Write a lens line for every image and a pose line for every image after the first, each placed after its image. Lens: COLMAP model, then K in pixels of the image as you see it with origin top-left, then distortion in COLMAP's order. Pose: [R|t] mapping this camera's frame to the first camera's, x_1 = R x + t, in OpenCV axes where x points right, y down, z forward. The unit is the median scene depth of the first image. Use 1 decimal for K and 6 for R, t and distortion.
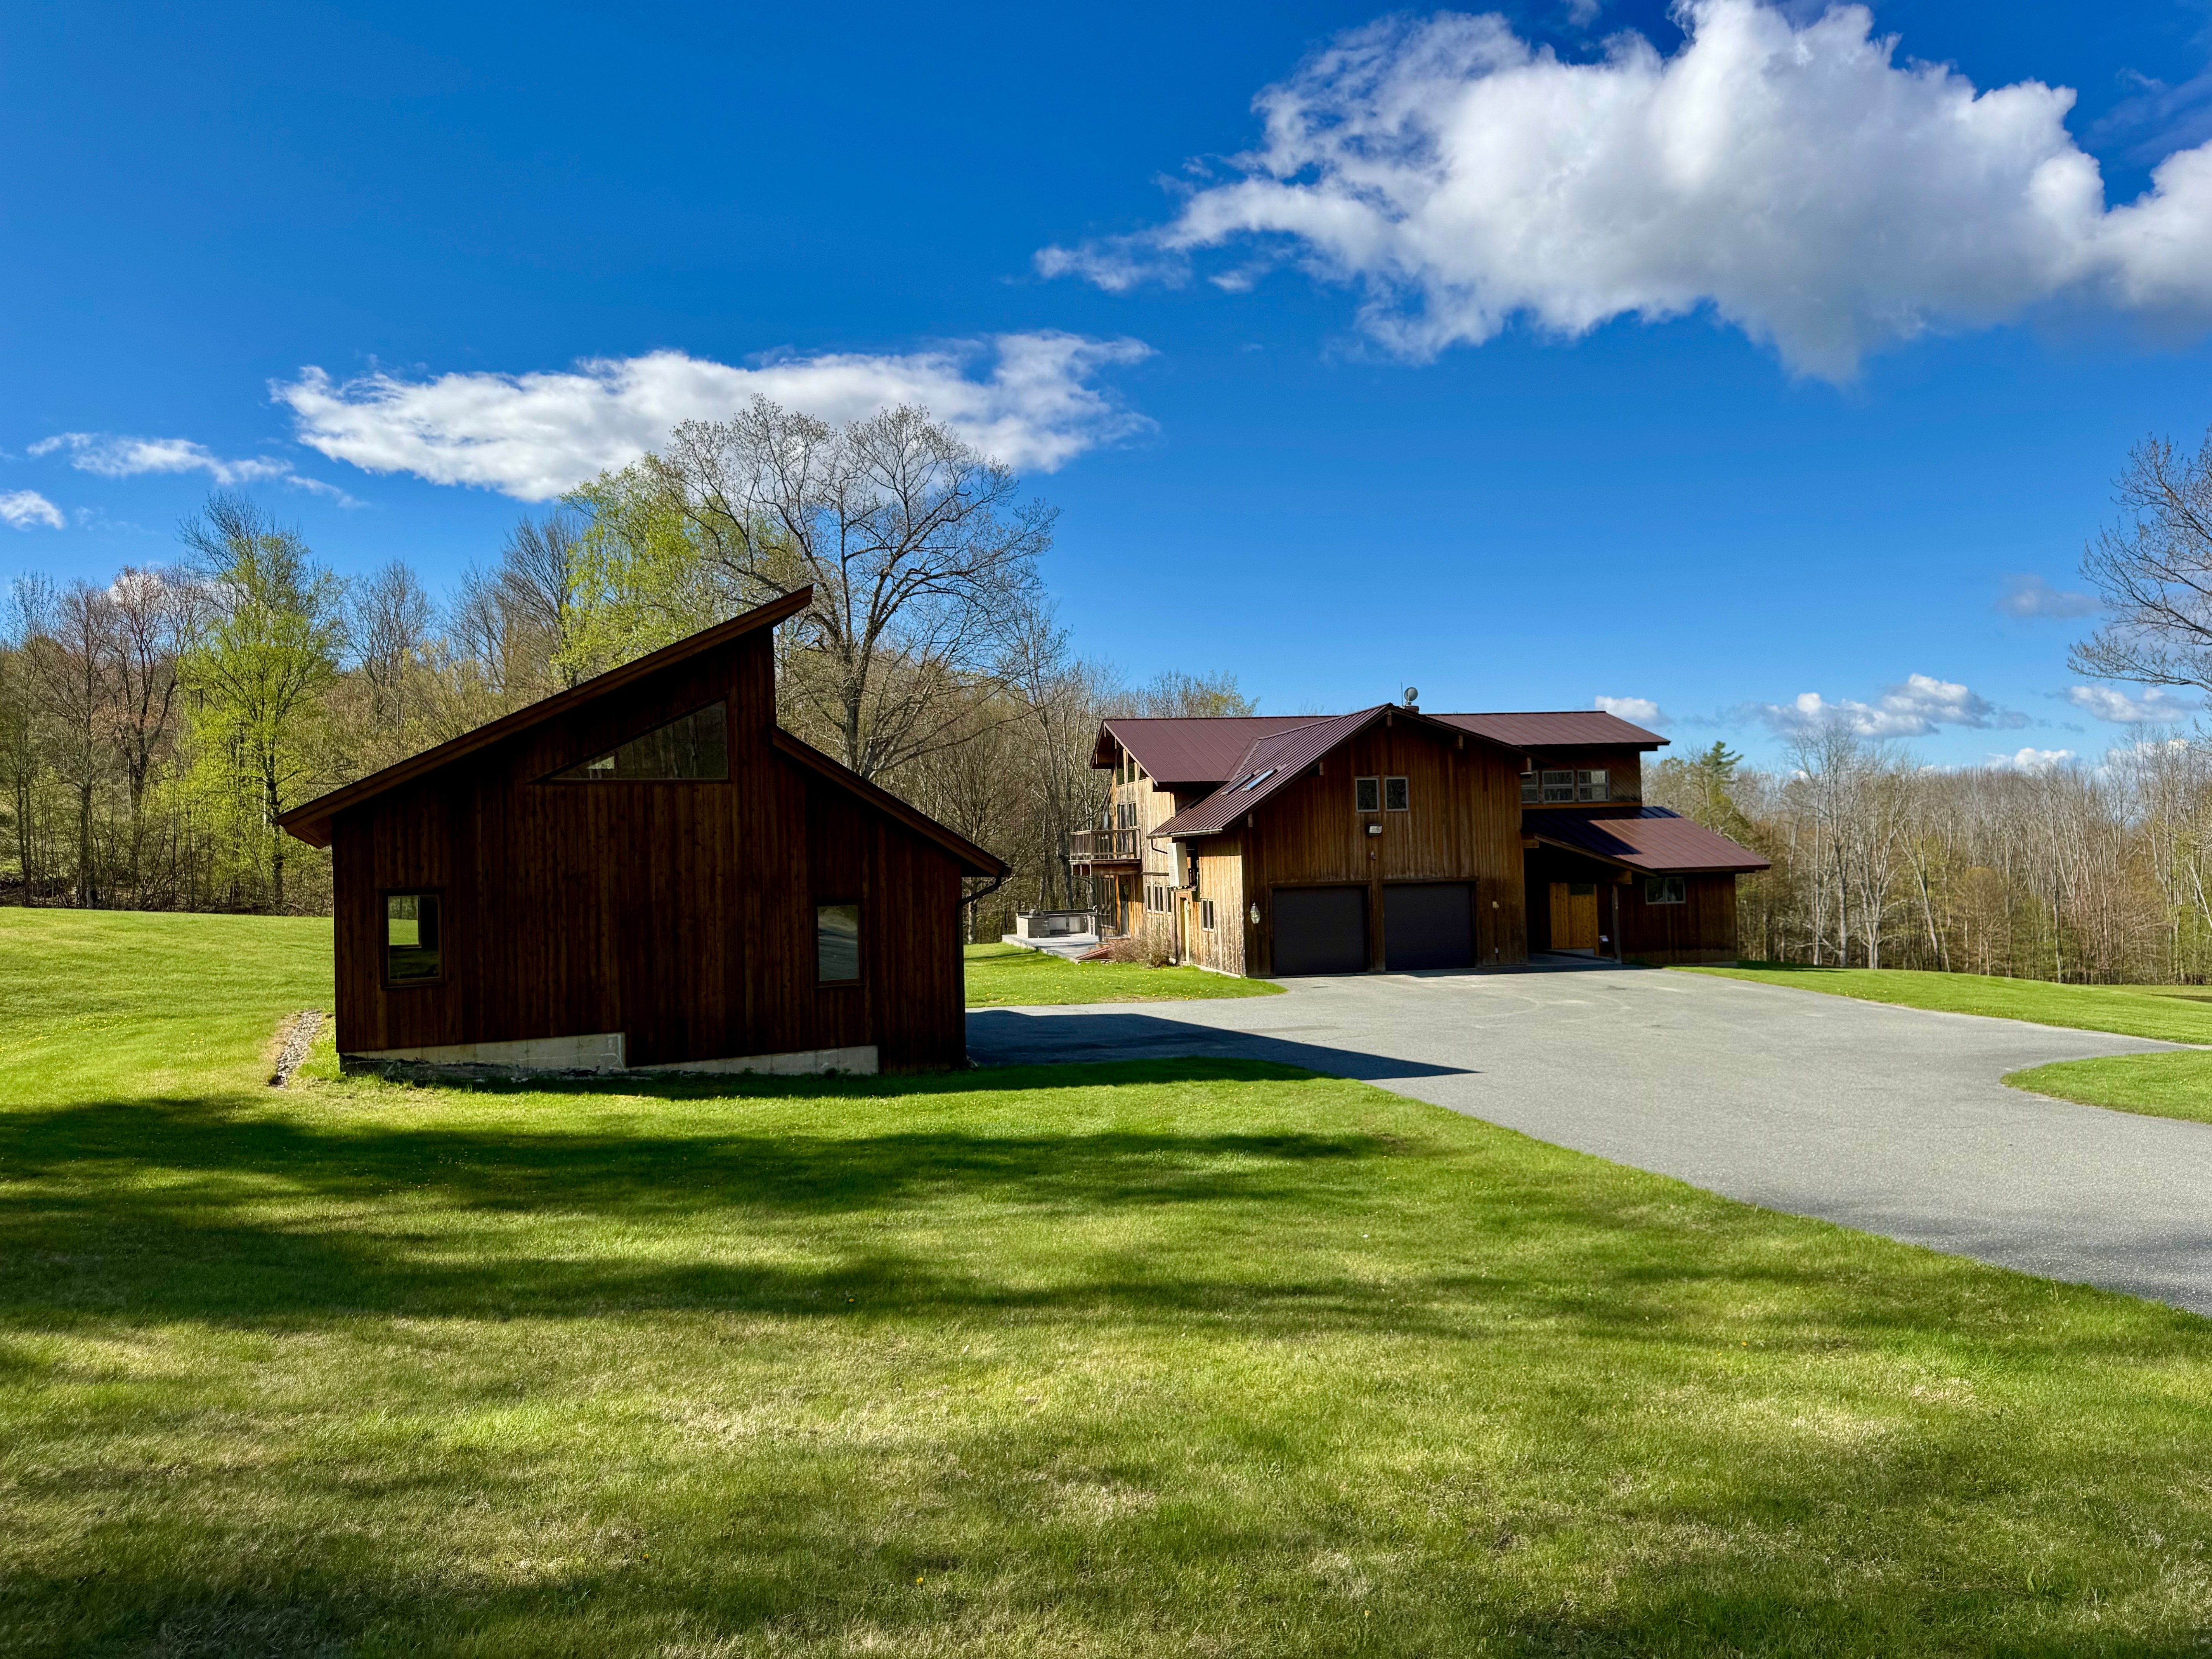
lens RADIAL K [[1534.4, 0, 1100.9], [0, 1534.4, 832.1], [0, 0, 1]] dist [0.003988, 0.000357]
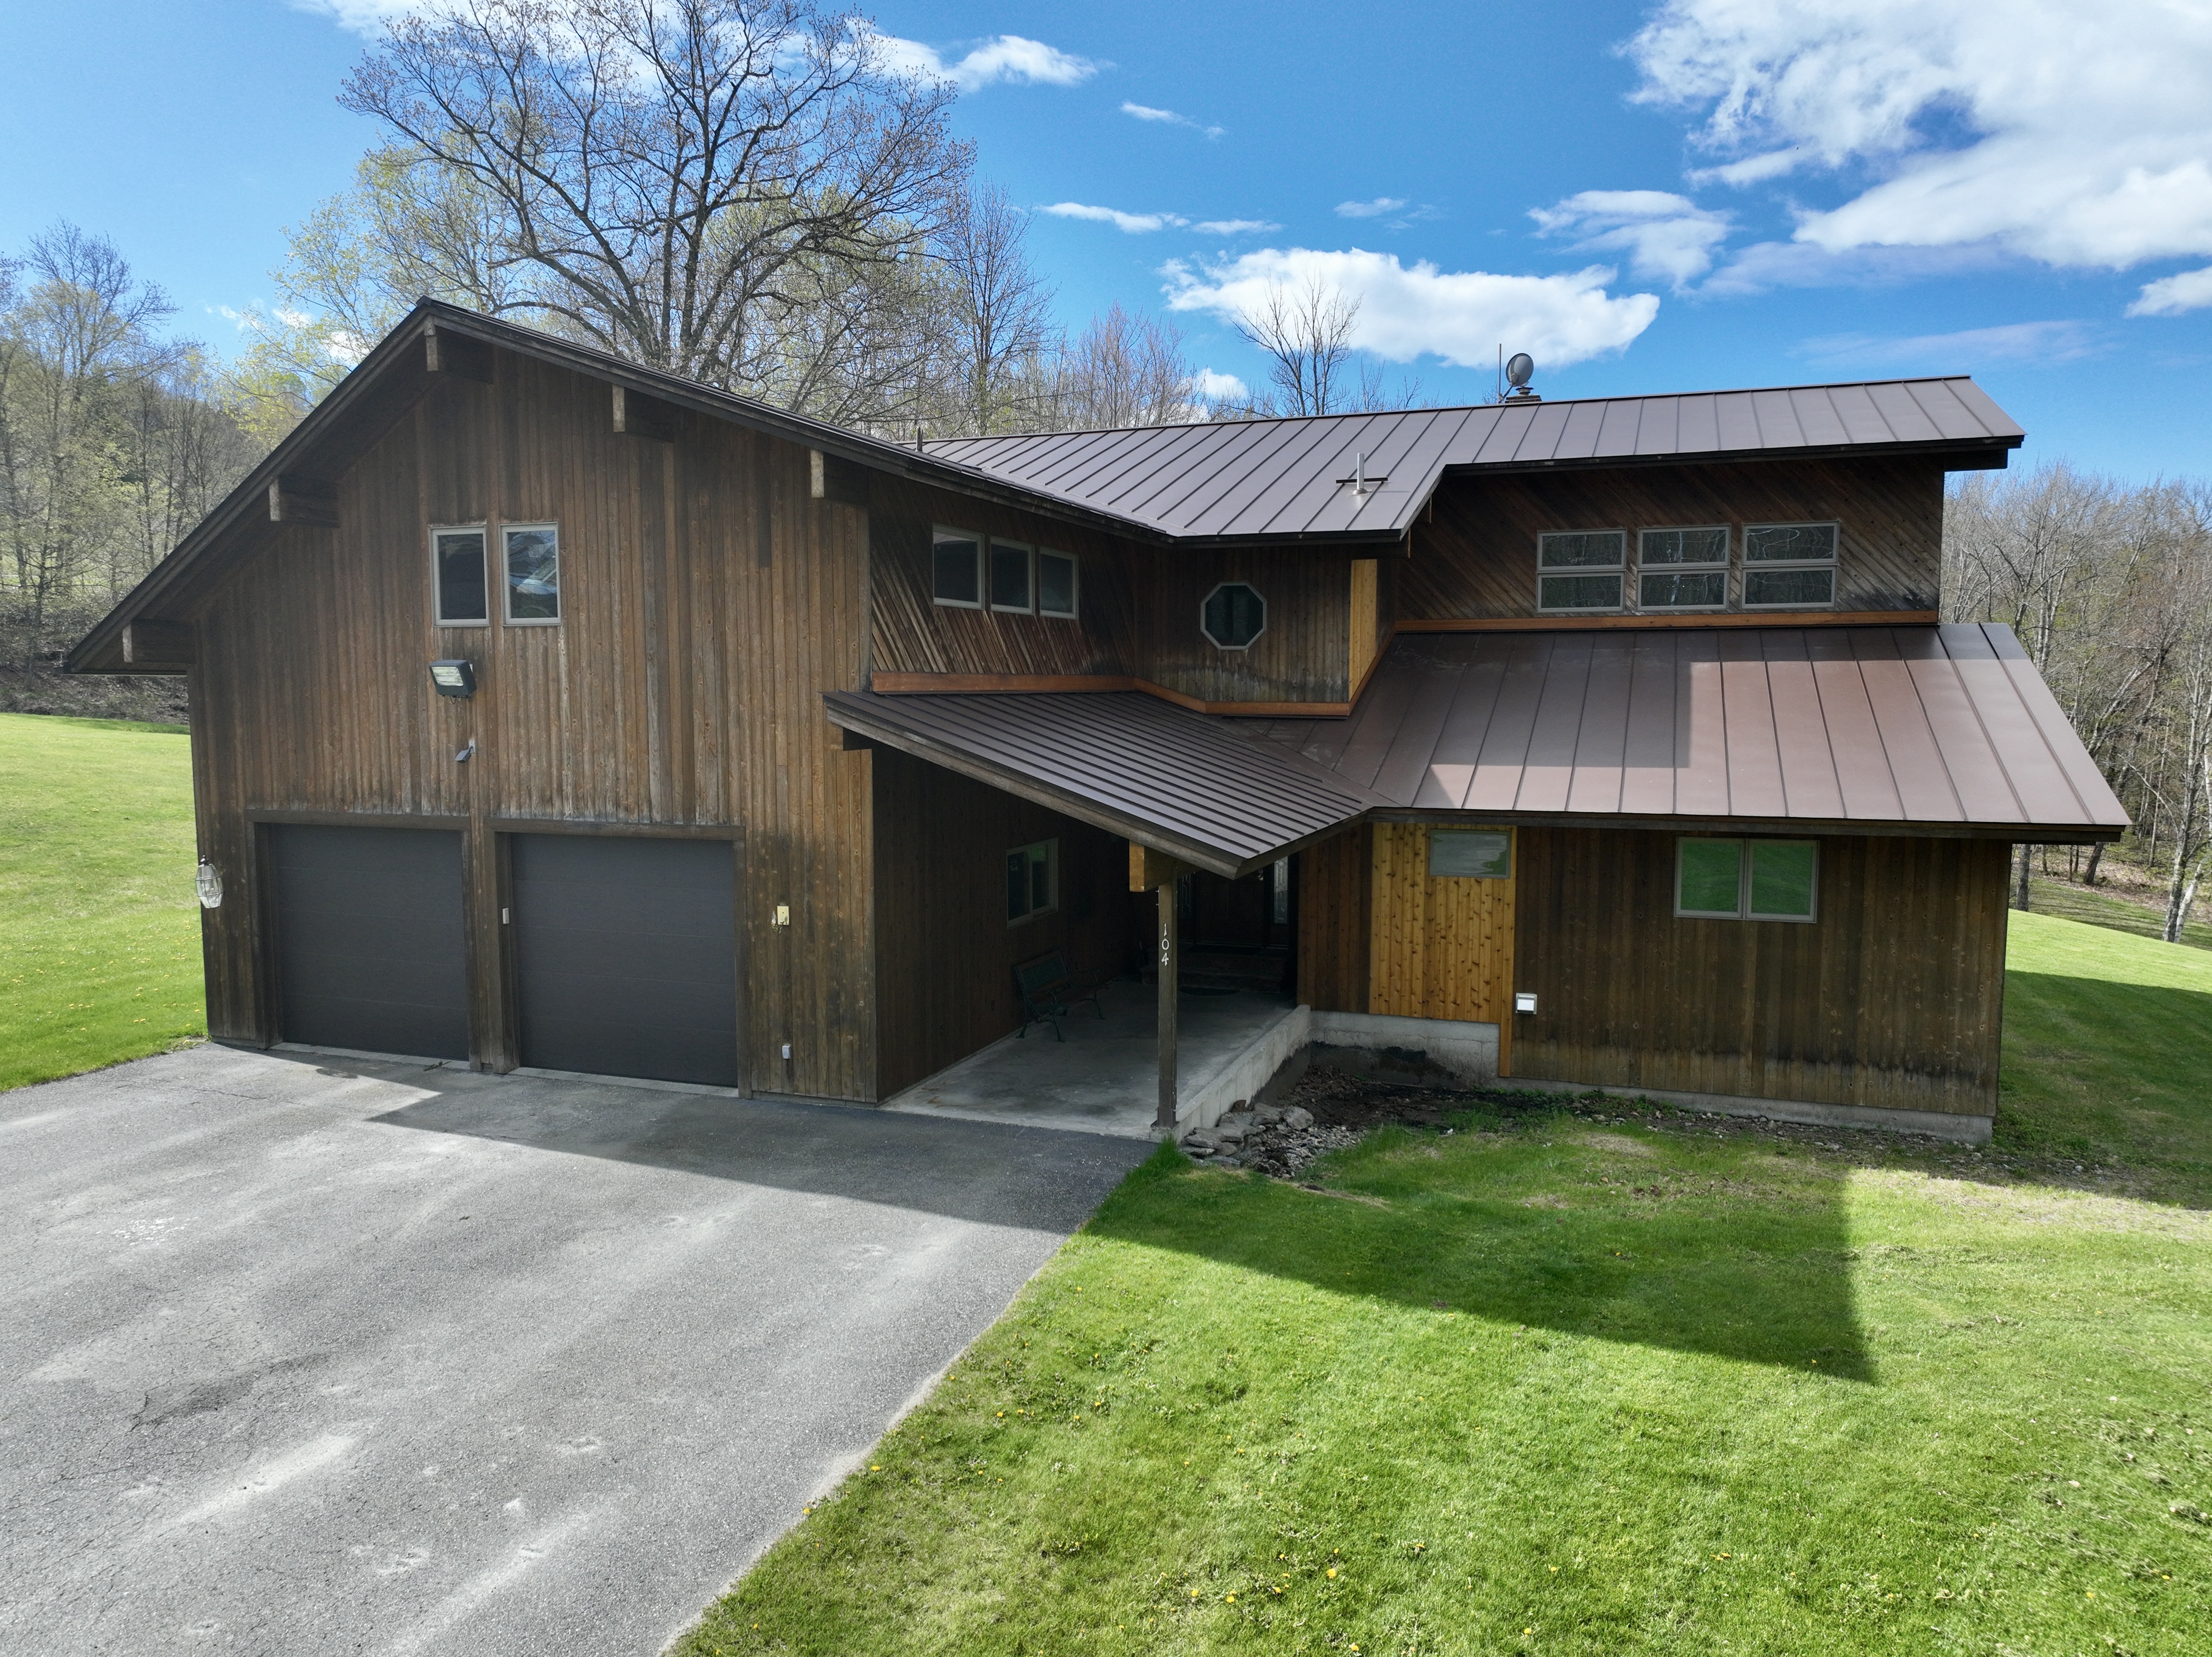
lens RADIAL K [[1575.9, 0, 1098.0], [0, 1575.9, 826.4], [0, 0, 1]] dist [-0.002728, -0.006823]
pose [[0.867508, 0.078173, -0.491243, 0.479747], [-0.018958, 0.992052, 0.124390, -0.014983], [0.497062, -0.098596, 0.862095, 0.744498]]
